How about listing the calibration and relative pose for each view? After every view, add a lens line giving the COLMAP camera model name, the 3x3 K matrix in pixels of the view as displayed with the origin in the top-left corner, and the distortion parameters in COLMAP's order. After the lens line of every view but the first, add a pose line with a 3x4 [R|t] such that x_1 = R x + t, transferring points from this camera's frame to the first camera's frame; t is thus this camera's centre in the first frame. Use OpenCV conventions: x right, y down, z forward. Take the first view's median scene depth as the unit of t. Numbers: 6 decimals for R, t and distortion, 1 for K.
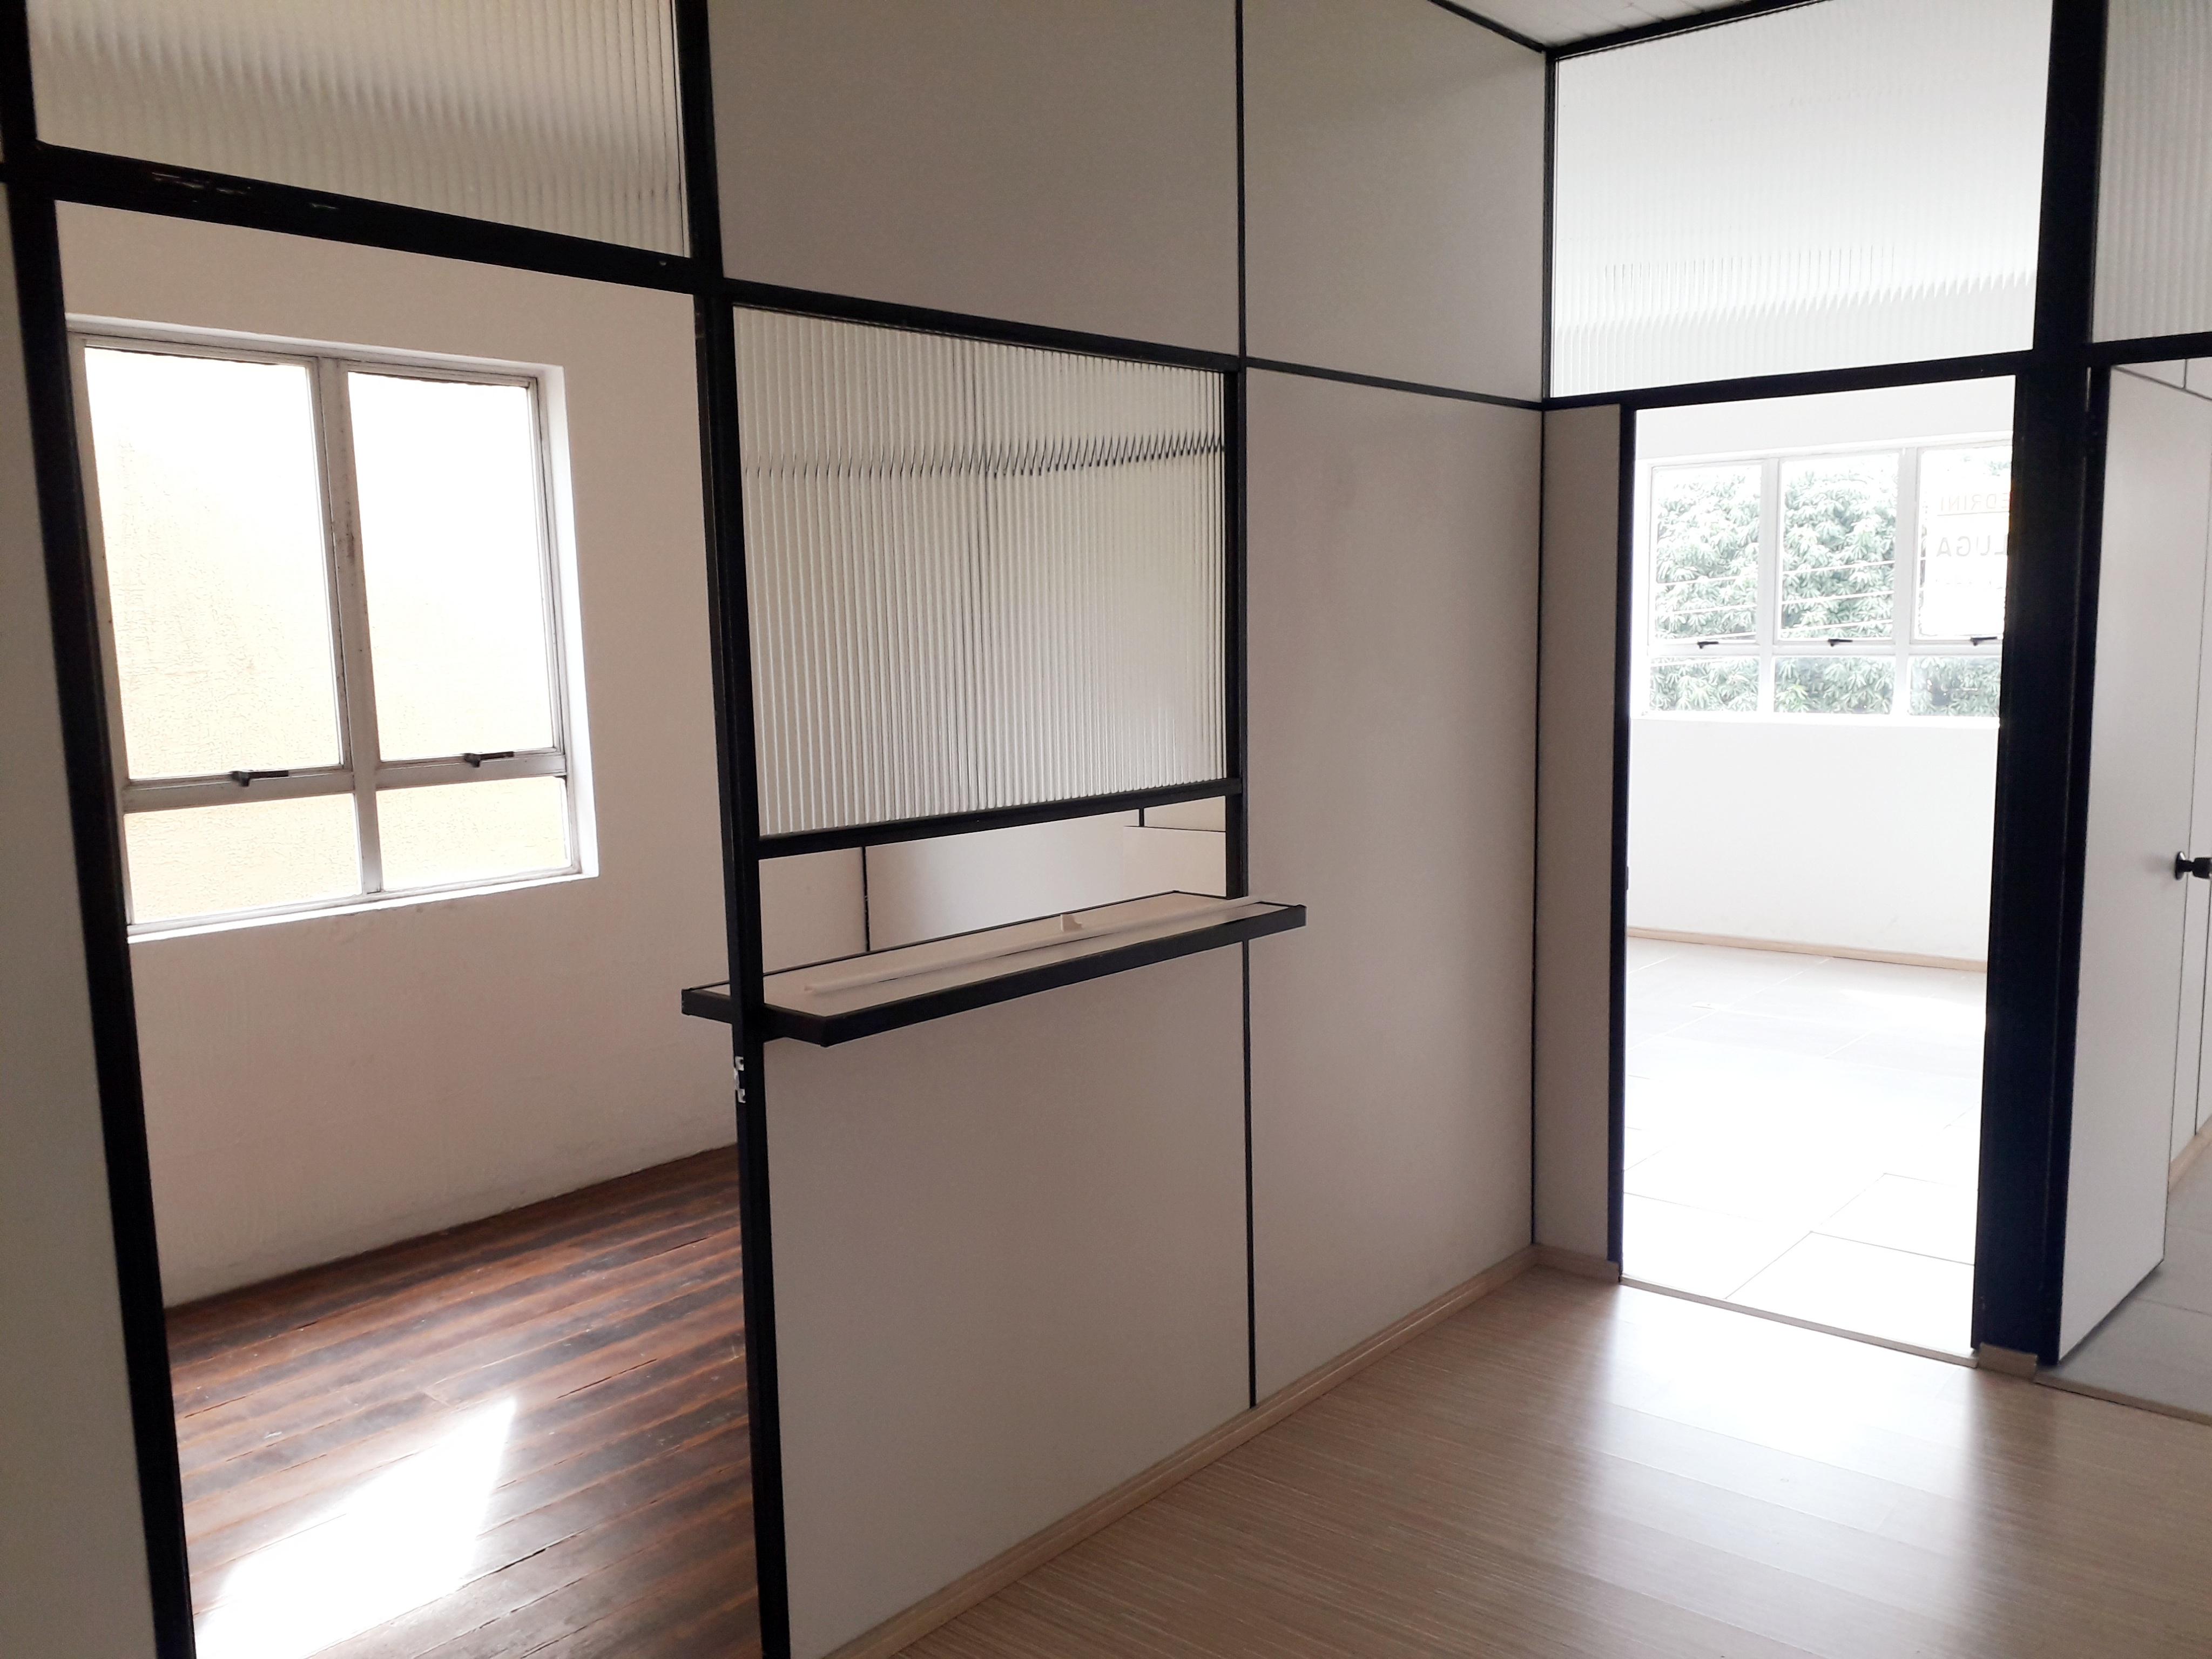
lens RADIAL K [[1860.4, 0, 1106.0], [0, 1860.4, 829.5], [0, 0, 1]] dist [0.027529, -0.008186]
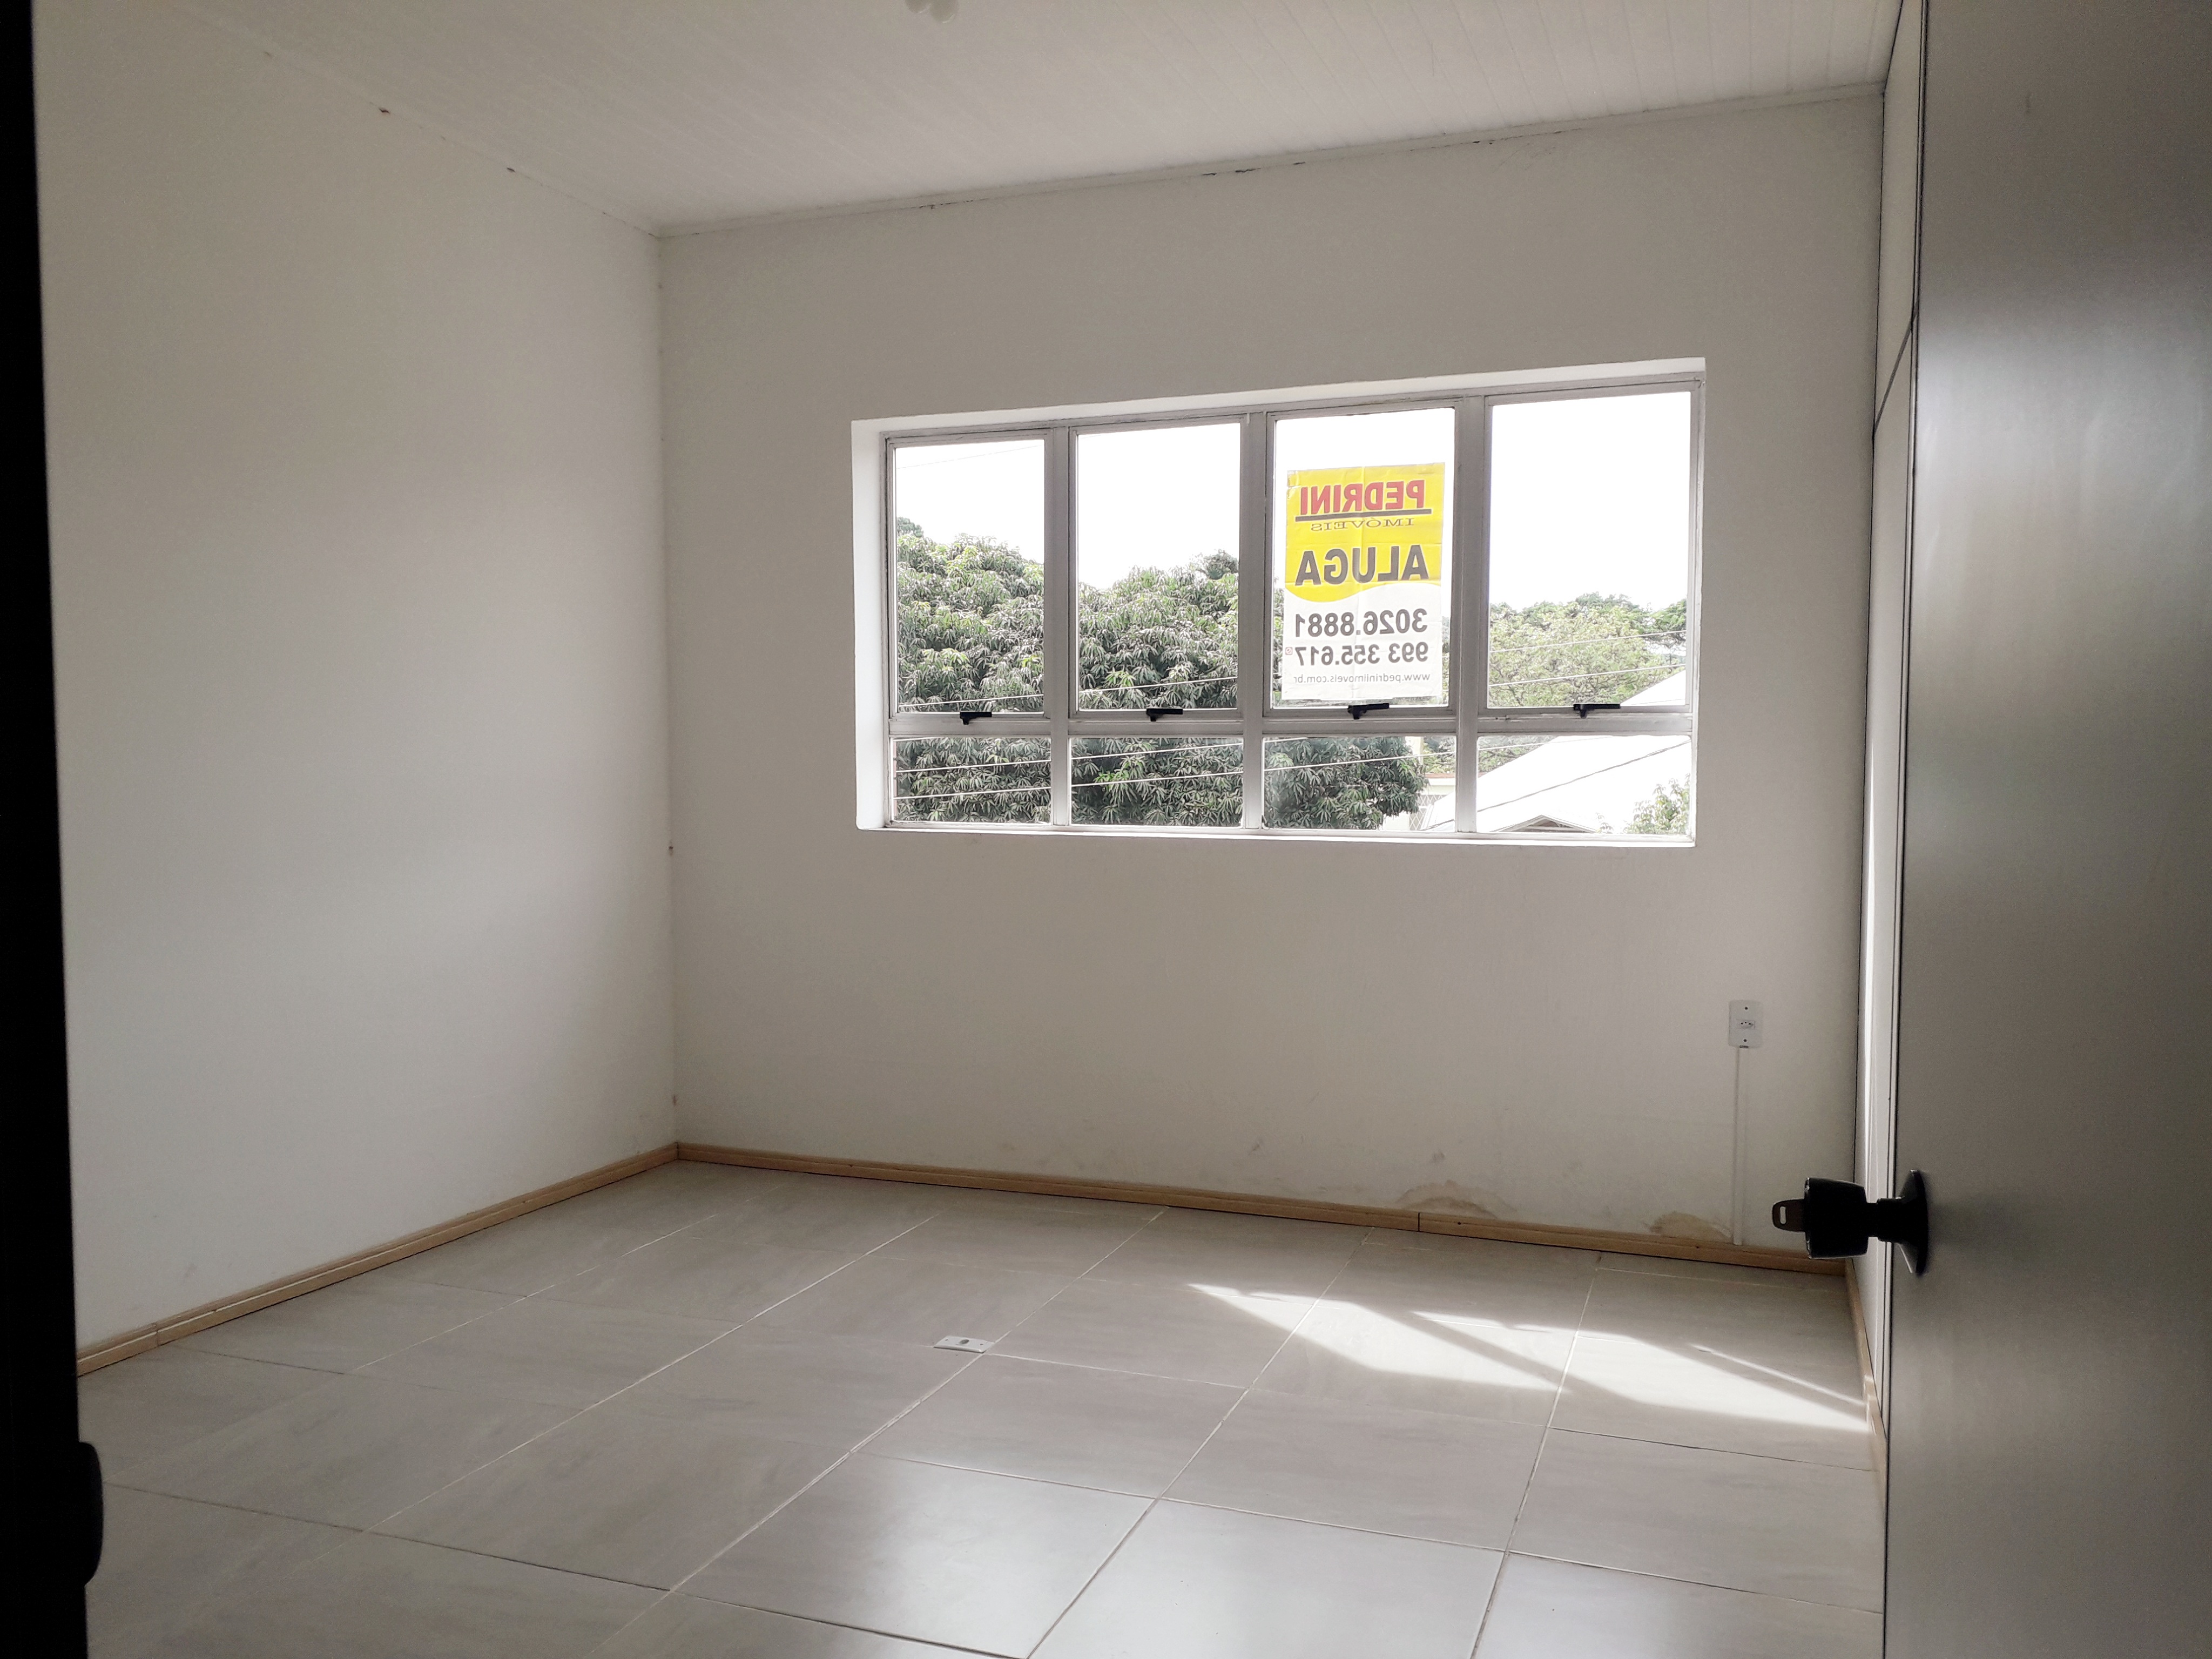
lens RADIAL K [[1750.8, 0, 1100.4], [0, 1750.8, 864.9], [0, 0, 1]] dist [0.099658, -0.270669]
pose [[0.942623, -0.003011, 0.333844, 0.313919], [0.024396, 0.997907, -0.059880, -0.022080], [-0.332965, 0.064589, 0.940724, 0.817391]]
